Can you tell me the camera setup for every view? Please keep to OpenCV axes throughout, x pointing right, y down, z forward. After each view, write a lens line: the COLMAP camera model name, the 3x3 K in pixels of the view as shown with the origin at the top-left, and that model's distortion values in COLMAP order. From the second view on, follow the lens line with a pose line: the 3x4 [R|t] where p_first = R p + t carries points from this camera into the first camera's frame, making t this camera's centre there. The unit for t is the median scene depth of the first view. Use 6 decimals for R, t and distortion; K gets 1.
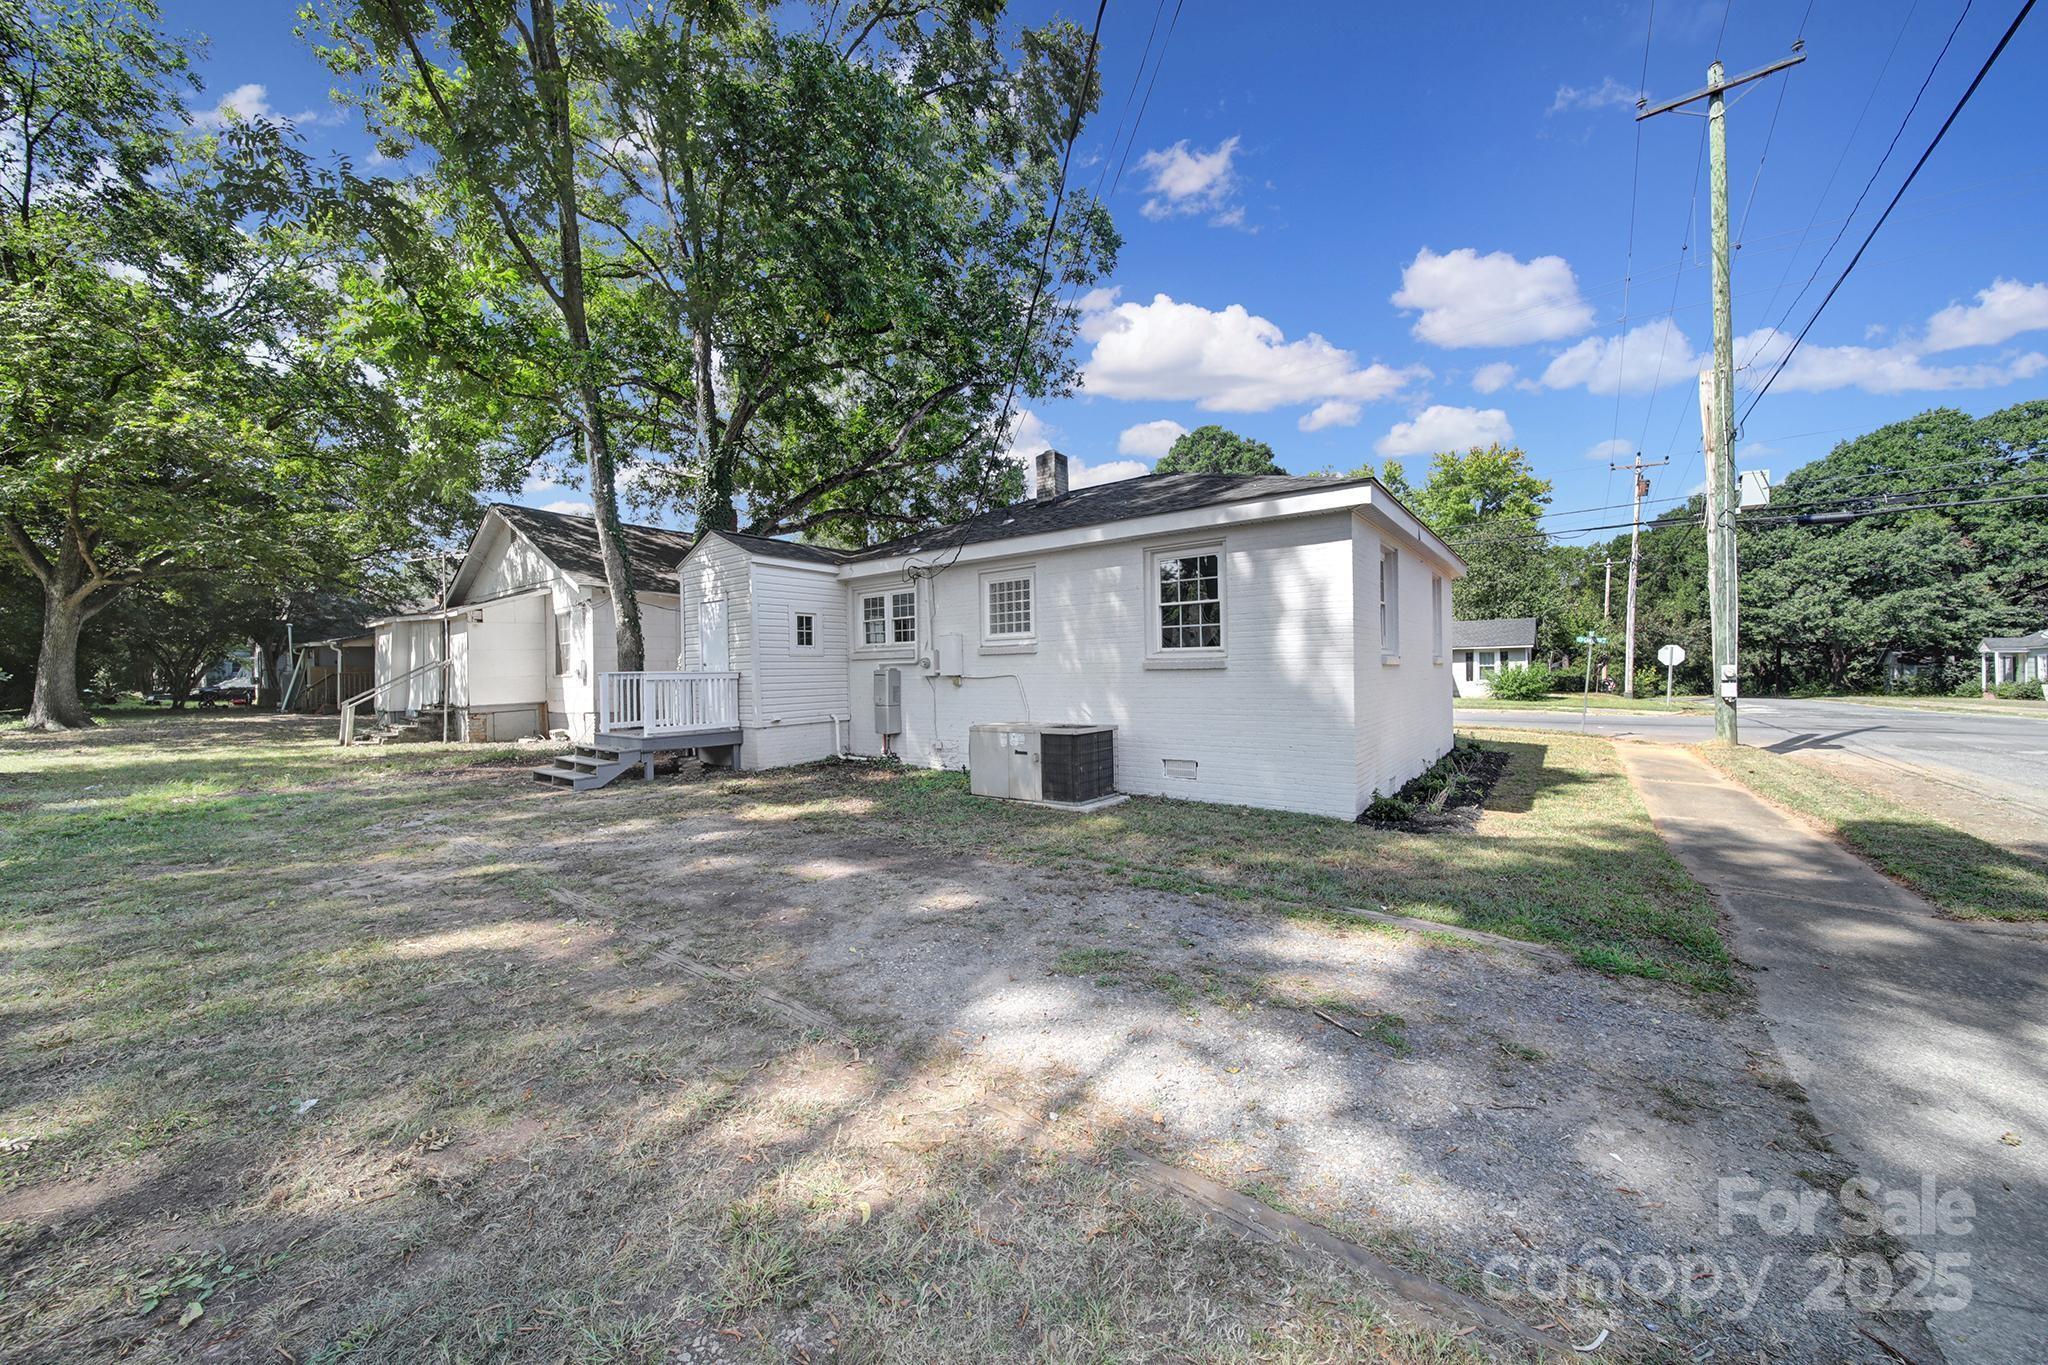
lens RADIAL K [[713.1, 0, 1020.6], [0, 713.1, 674.4], [0, 0, 1]] dist [-0.000503, -0.002033]
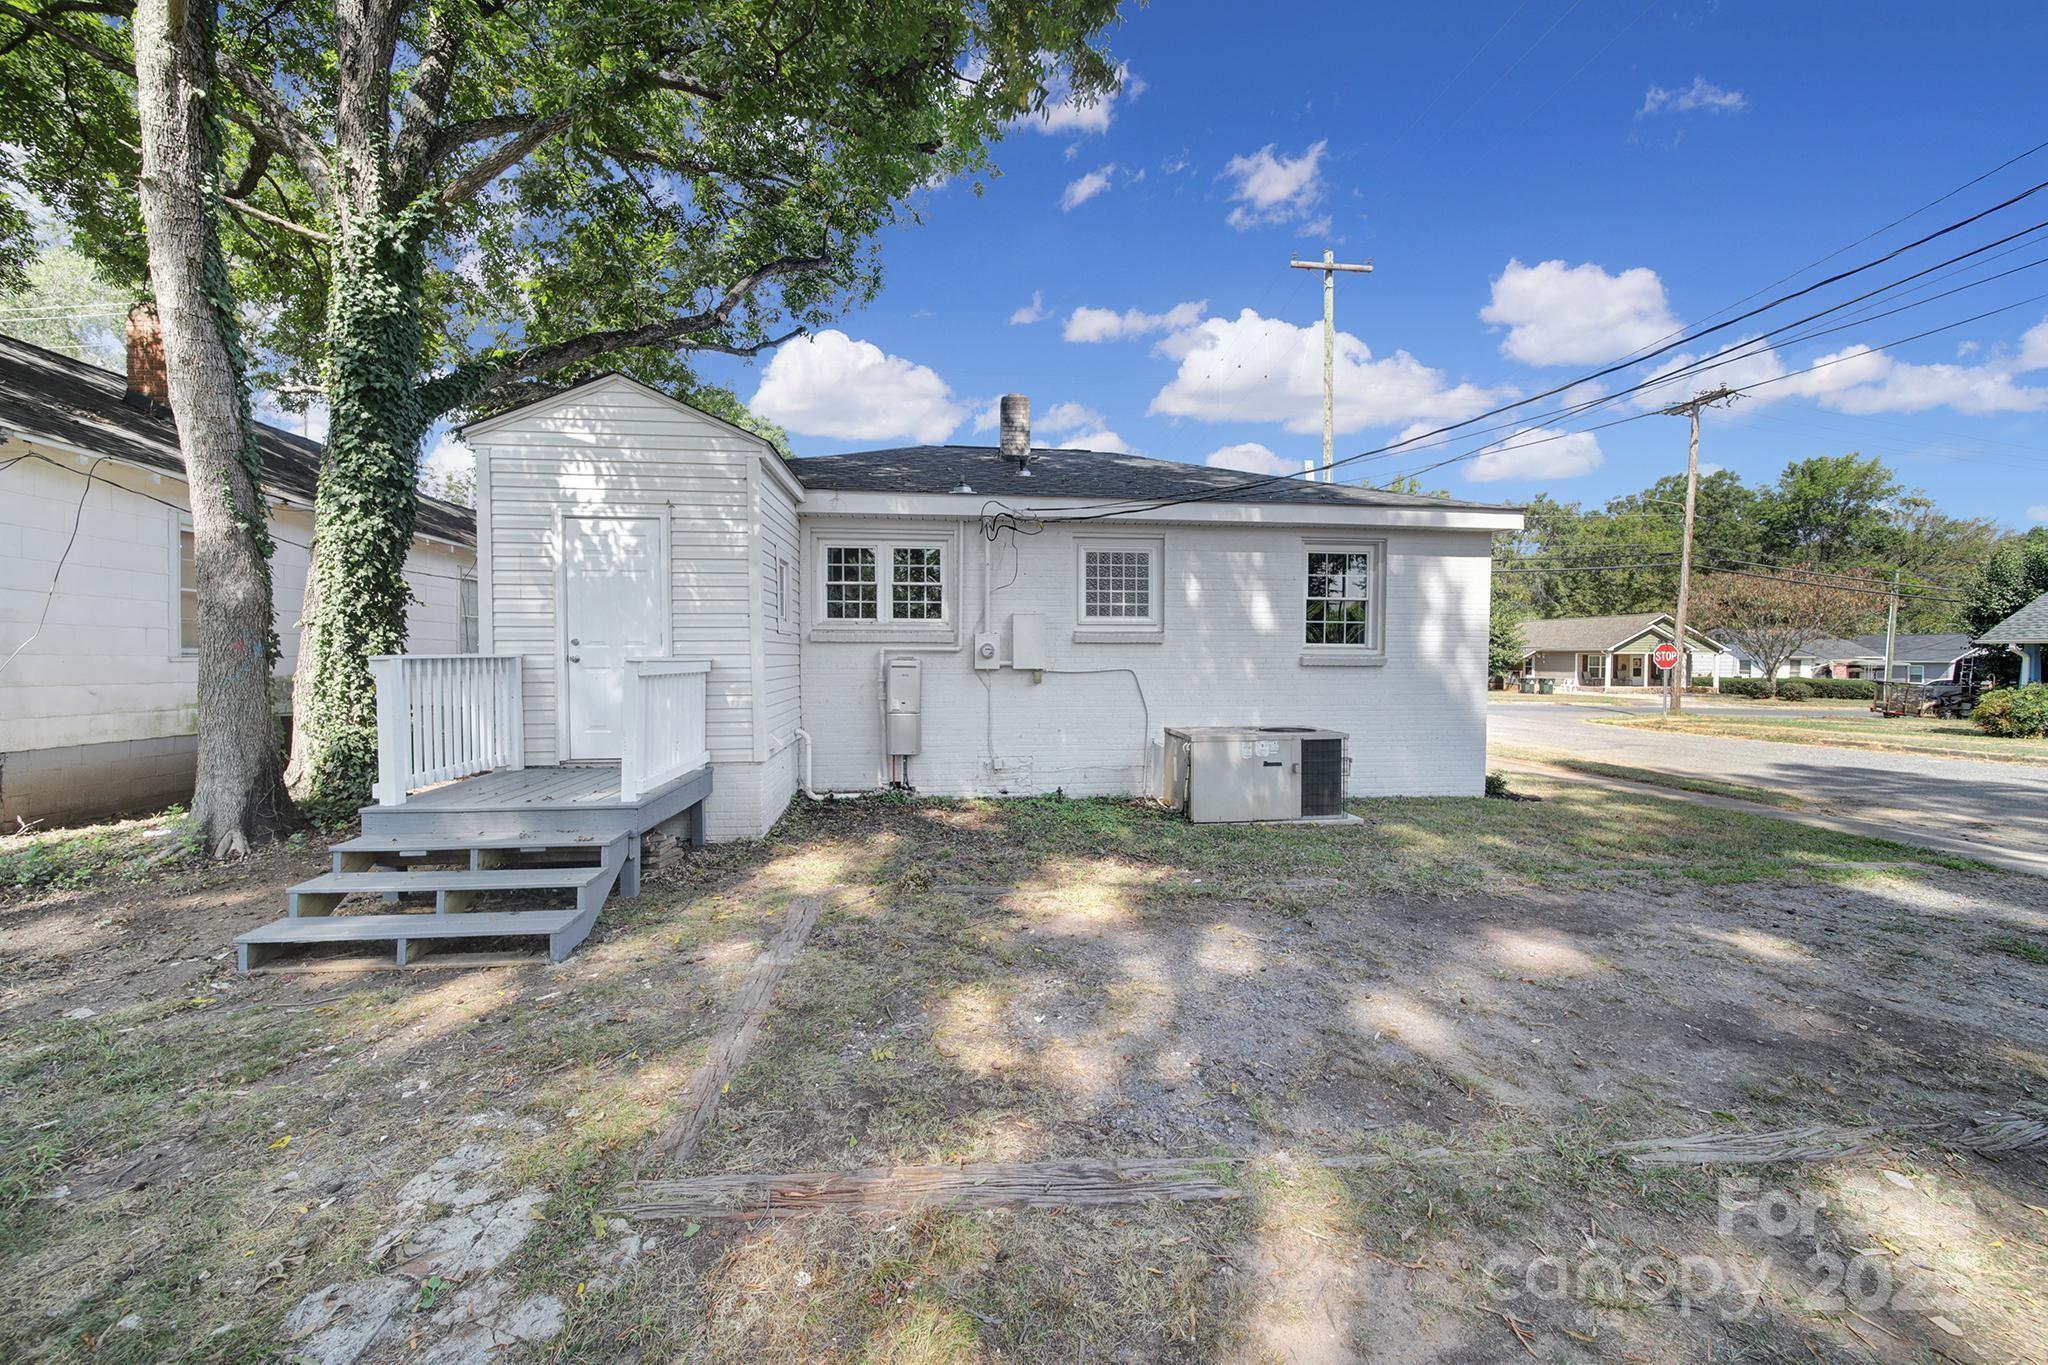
lens RADIAL K [[713.1, 0, 1020.6], [0, 713.1, 674.4], [0, 0, 1]] dist [-0.000503, -0.002033]
pose [[0.720770, 0.000381, 0.693174, -0.650187], [-0.011852, 0.999860, 0.011774, -0.001497], [-0.693072, -0.016702, 0.720674, 0.495566]]
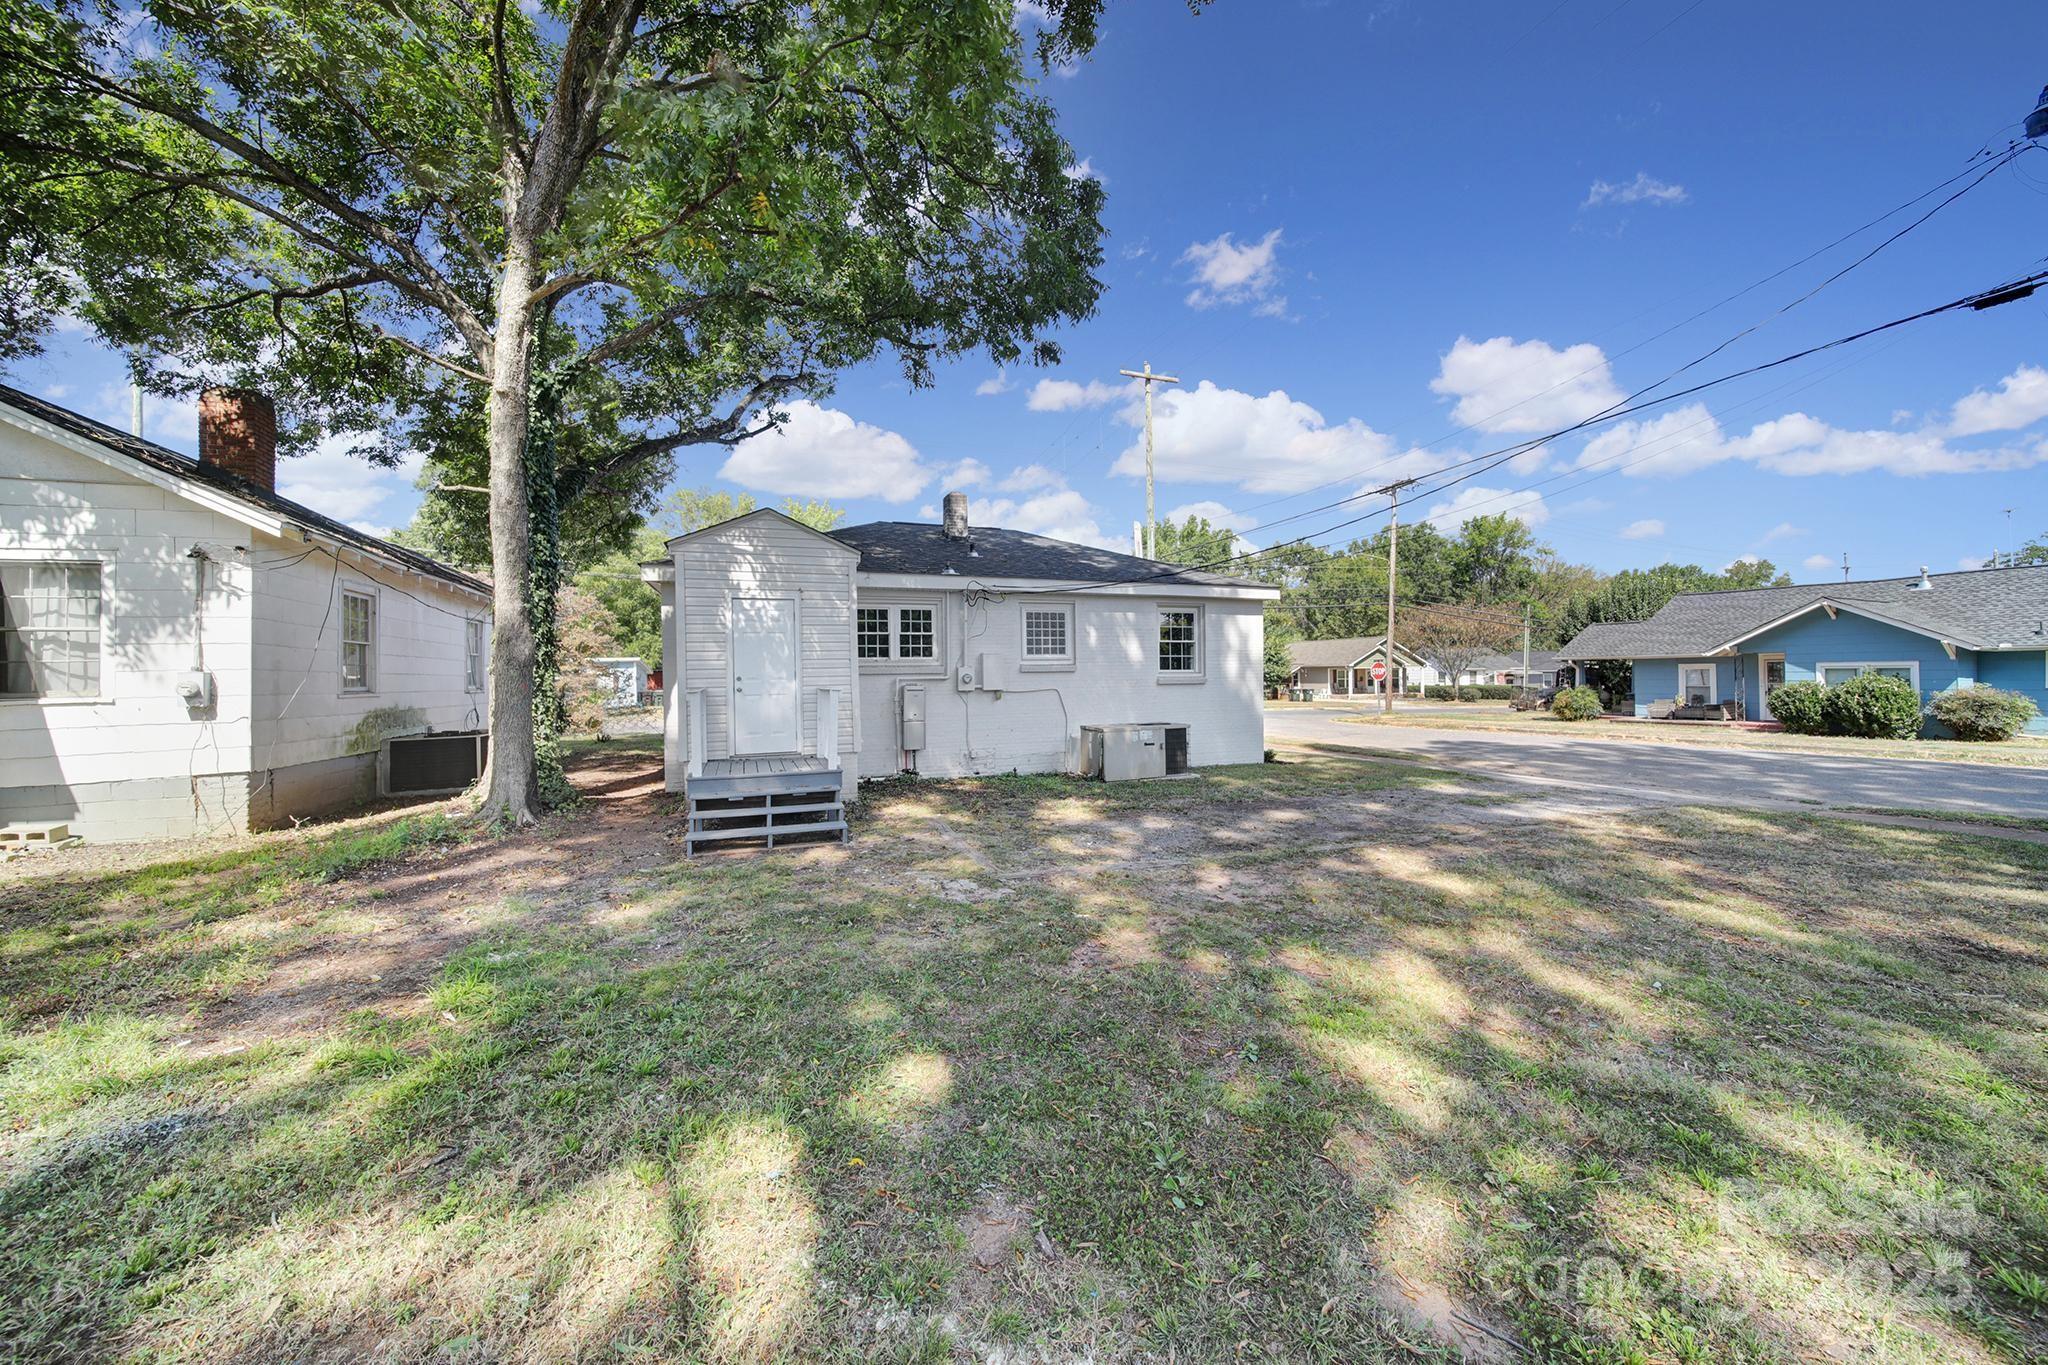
lens RADIAL K [[713.1, 0, 1020.6], [0, 713.1, 674.4], [0, 0, 1]] dist [-0.000503, -0.002033]
pose [[0.529359, 0.009603, 0.848344, -1.076639], [0.008038, 0.999834, -0.016333, -0.004427], [-0.848360, 0.015466, 0.529194, 0.390408]]
